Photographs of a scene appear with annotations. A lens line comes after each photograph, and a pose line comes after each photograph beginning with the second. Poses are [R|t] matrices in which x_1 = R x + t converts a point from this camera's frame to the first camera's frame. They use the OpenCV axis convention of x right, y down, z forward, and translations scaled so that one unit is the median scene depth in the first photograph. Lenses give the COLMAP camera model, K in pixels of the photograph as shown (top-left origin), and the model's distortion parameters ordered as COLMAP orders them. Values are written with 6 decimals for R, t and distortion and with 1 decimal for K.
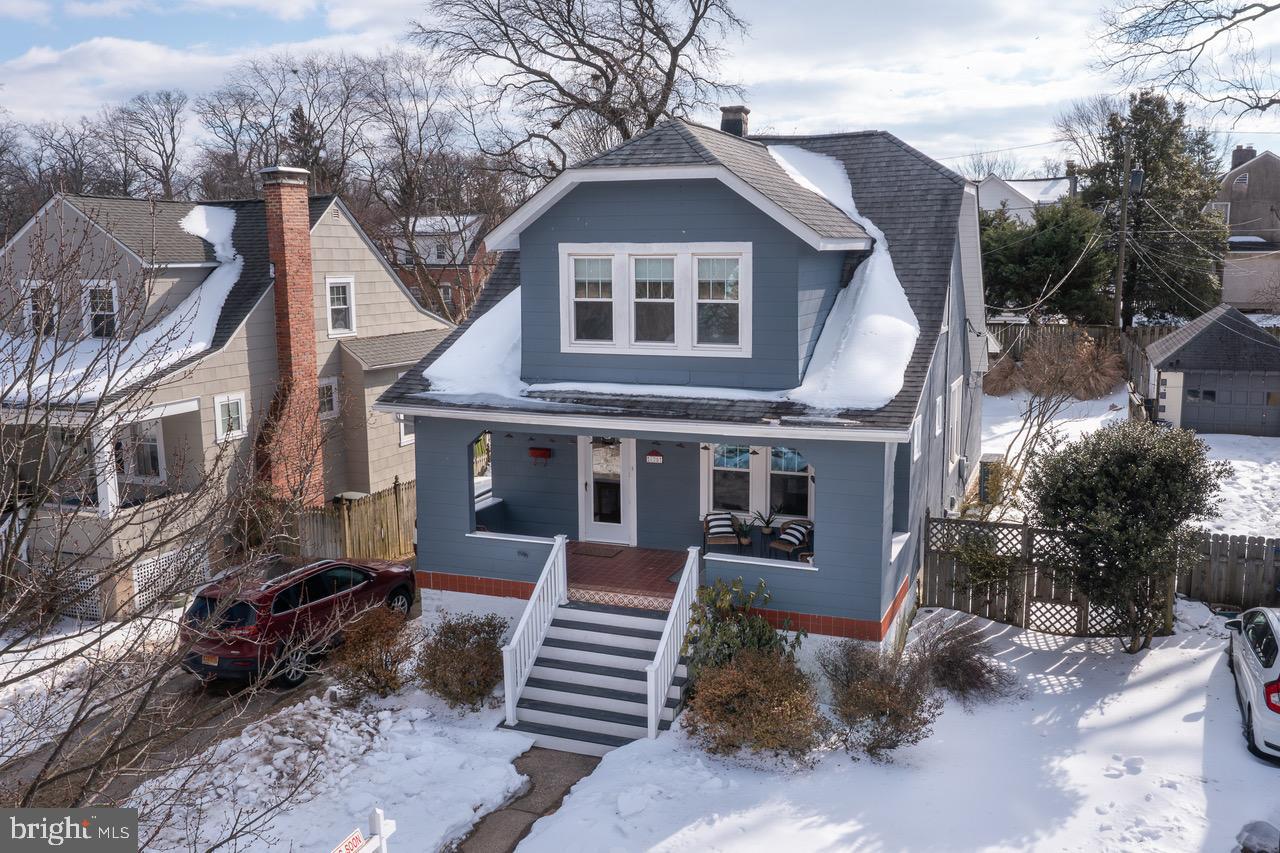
lens RADIAL K [[1090.2, 0, 677.7], [0, 1090.2, 425.2], [0, 0, 1]] dist [-0.013040, 0.000875]
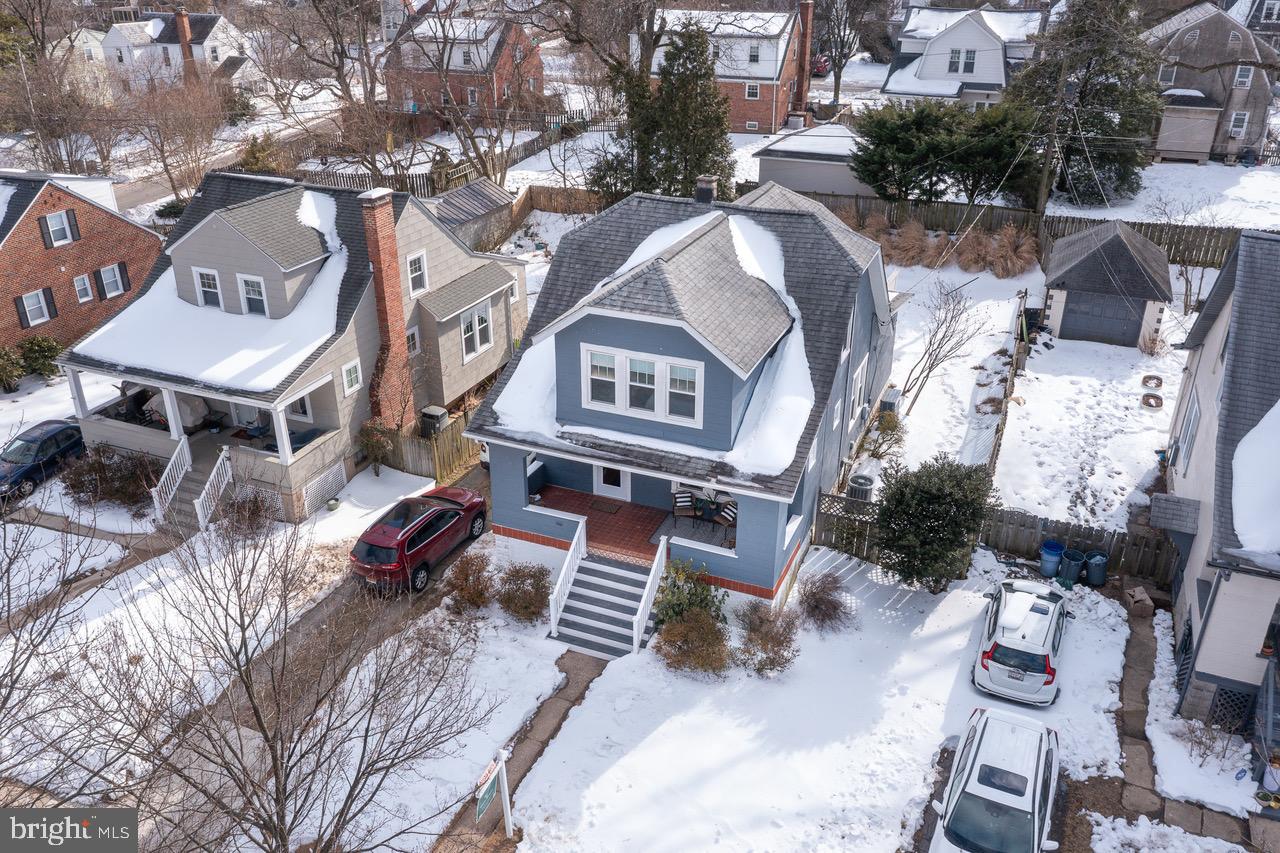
lens RADIAL K [[1017.0, 0, 640.0], [0, 1017.0, 426.5], [0, 0, 1]] dist [-0.012713, -0.001982]
pose [[0.998944, 0.024839, -0.038659, 0.032370], [-0.012176, 0.954315, 0.298554, -0.476313], [0.044308, -0.297767, 0.953610, -0.388479]]
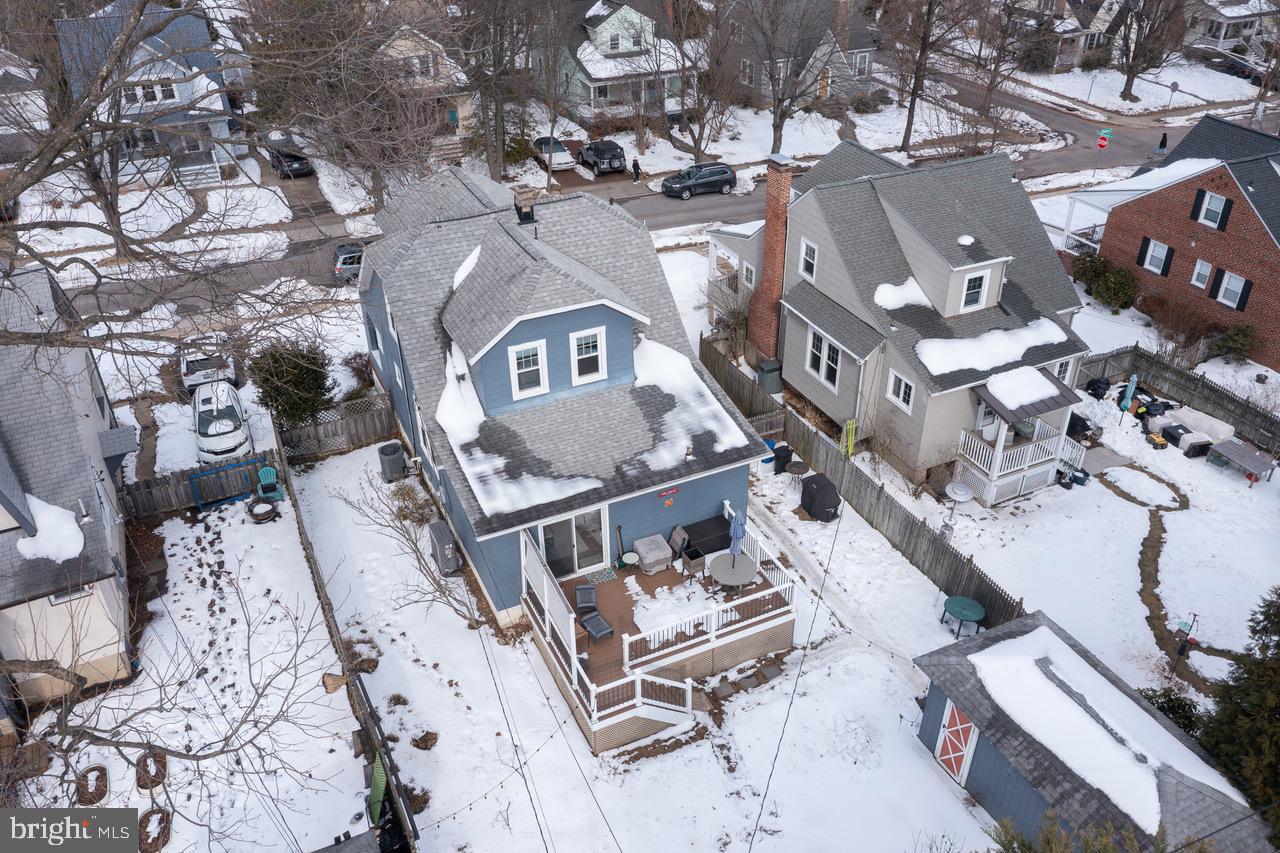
lens RADIAL K [[1017.0, 0, 640.0], [0, 1017.0, 426.5], [0, 0, 1]] dist [-0.012713, -0.001982]
pose [[-0.694150, 0.400156, -0.598356, 1.148574], [-0.097204, 0.771524, 0.628730, -1.181993], [0.713237, 0.494596, -0.496657, 2.497488]]
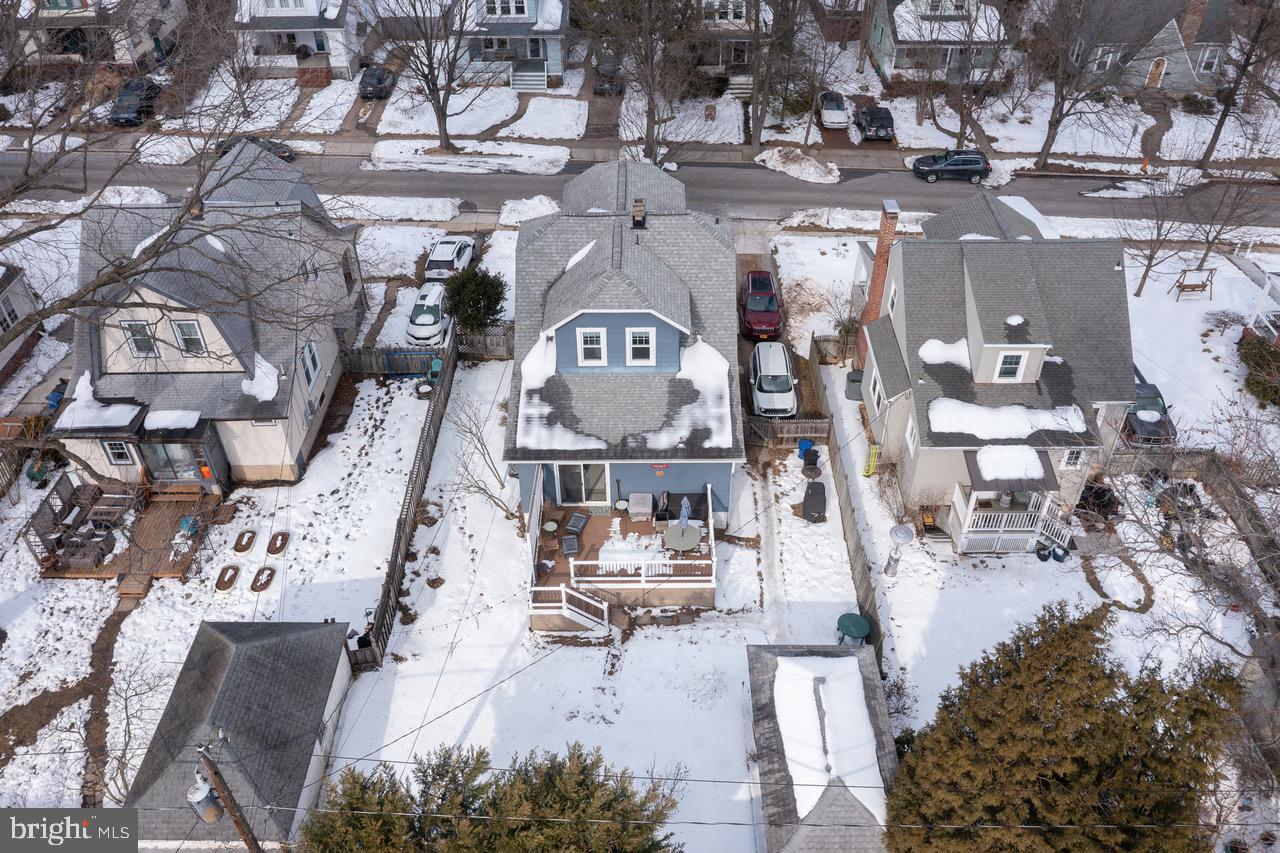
lens RADIAL K [[1017.0, 0, 640.0], [0, 1017.0, 426.5], [0, 0, 1]] dist [-0.012713, -0.001982]
pose [[-0.935687, 0.236307, -0.262009, 0.768111], [-0.040749, 0.665247, 0.745511, -1.714313], [0.350470, 0.708241, -0.612834, 2.997720]]
